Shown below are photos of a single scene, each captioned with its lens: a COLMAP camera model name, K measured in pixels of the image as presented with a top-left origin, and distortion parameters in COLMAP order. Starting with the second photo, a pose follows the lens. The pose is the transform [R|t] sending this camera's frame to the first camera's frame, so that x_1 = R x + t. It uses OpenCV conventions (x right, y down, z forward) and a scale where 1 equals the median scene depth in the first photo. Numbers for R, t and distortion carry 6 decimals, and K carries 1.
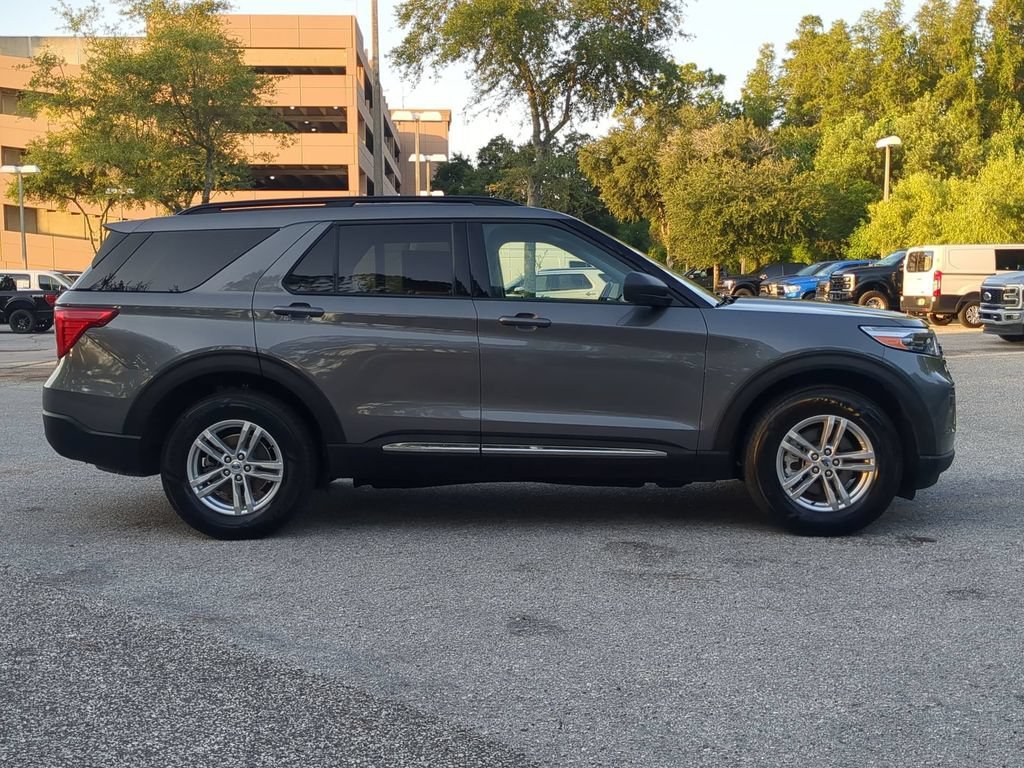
lens RADIAL K [[1199.6, 0, 500.9], [0, 1199.6, 383.9], [0, 0, 1]] dist [0.077357, -0.166676]
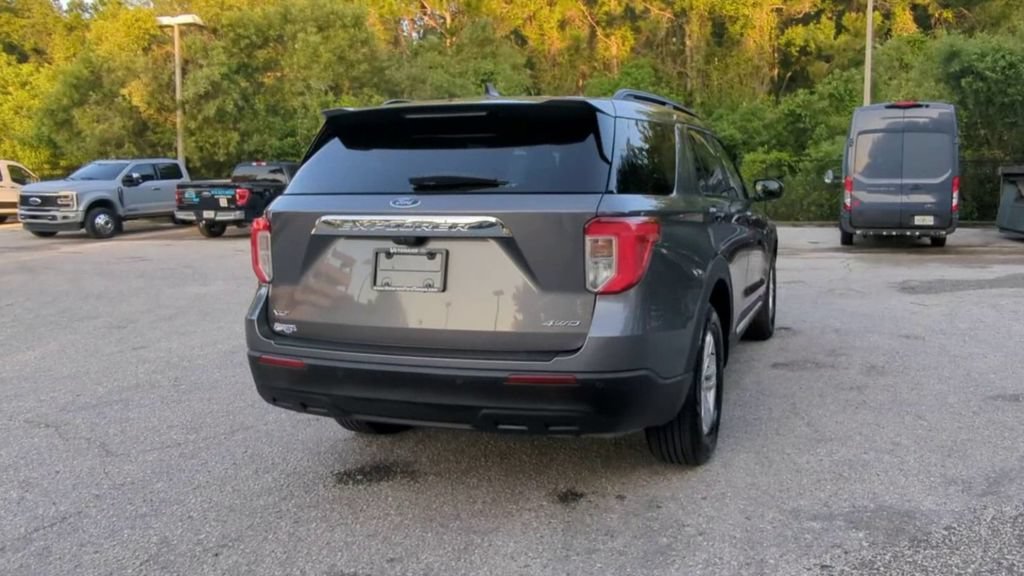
lens RADIAL K [[775.4, 0, 602.4], [0, 775.4, 258.7], [0, 0, 1]] dist [-0.001836, -0.002885]
pose [[0.265314, -0.083540, 0.960536, -0.212886], [0.080566, 0.994676, 0.064255, -0.018542], [-0.960790, 0.060338, 0.270632, 0.238587]]
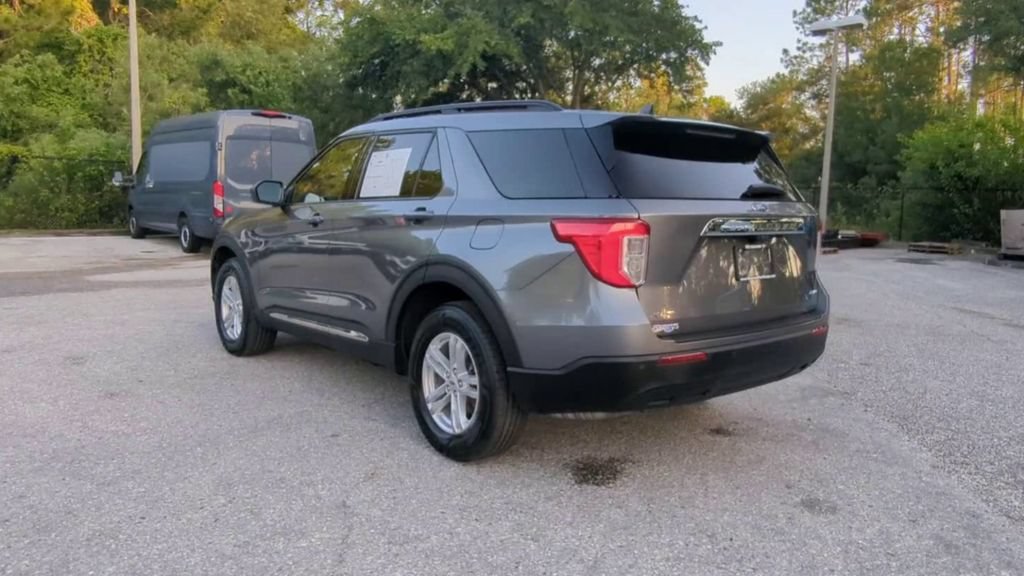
lens RADIAL K [[760.9, 0, 597.3], [0, 760.9, 269.3], [0, 0, 1]] dist [0.000030, -0.004303]
pose [[-0.726919, -0.070438, 0.683101, -0.183038], [0.037306, 0.989206, 0.141702, -0.032354], [-0.685709, 0.128490, -0.716445, 0.431682]]
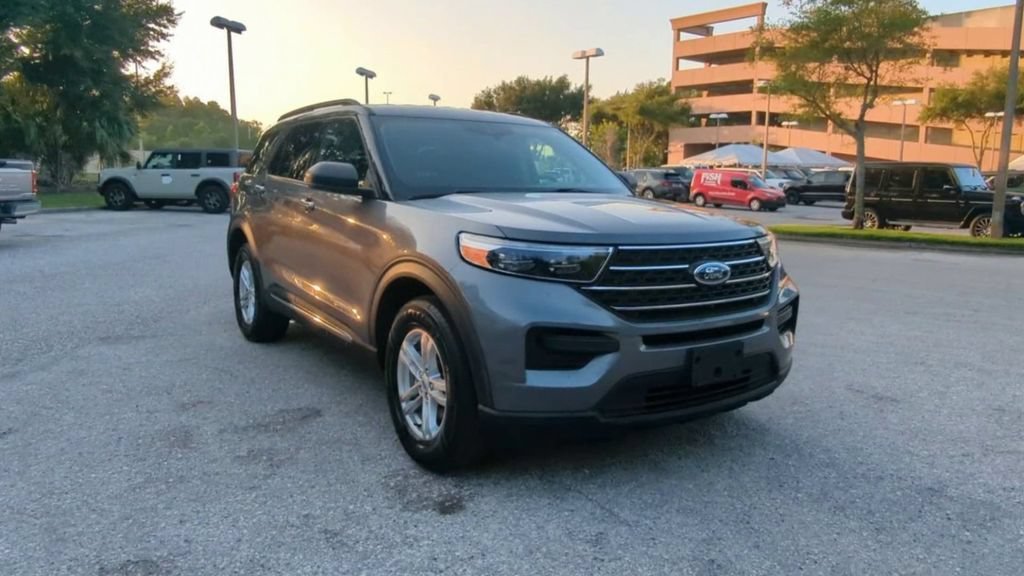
lens RADIAL K [[722.4, 0, 565.5], [0, 722.4, 286.8], [0, 0, 1]] dist [0.004018, -0.002786]
pose [[0.625140, 0.140173, -0.767823, 0.188345], [-0.087474, 0.990126, 0.109538, -0.018637], [0.775596, -0.001312, 0.631229, 0.192964]]
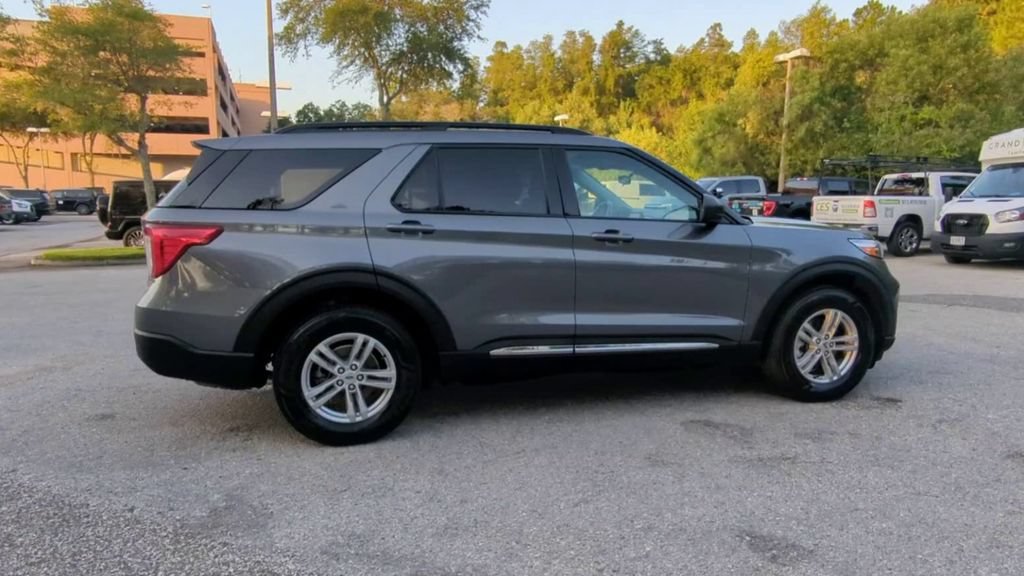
lens RADIAL K [[705.9, 0, 525.9], [0, 705.9, 295.6], [0, 0, 1]] dist [-0.000781, 0.002458]
pose [[0.954918, -0.030437, 0.295305, -0.066477], [0.014482, 0.998322, 0.056067, -0.009085], [-0.296516, -0.049263, 0.953756, 0.097595]]
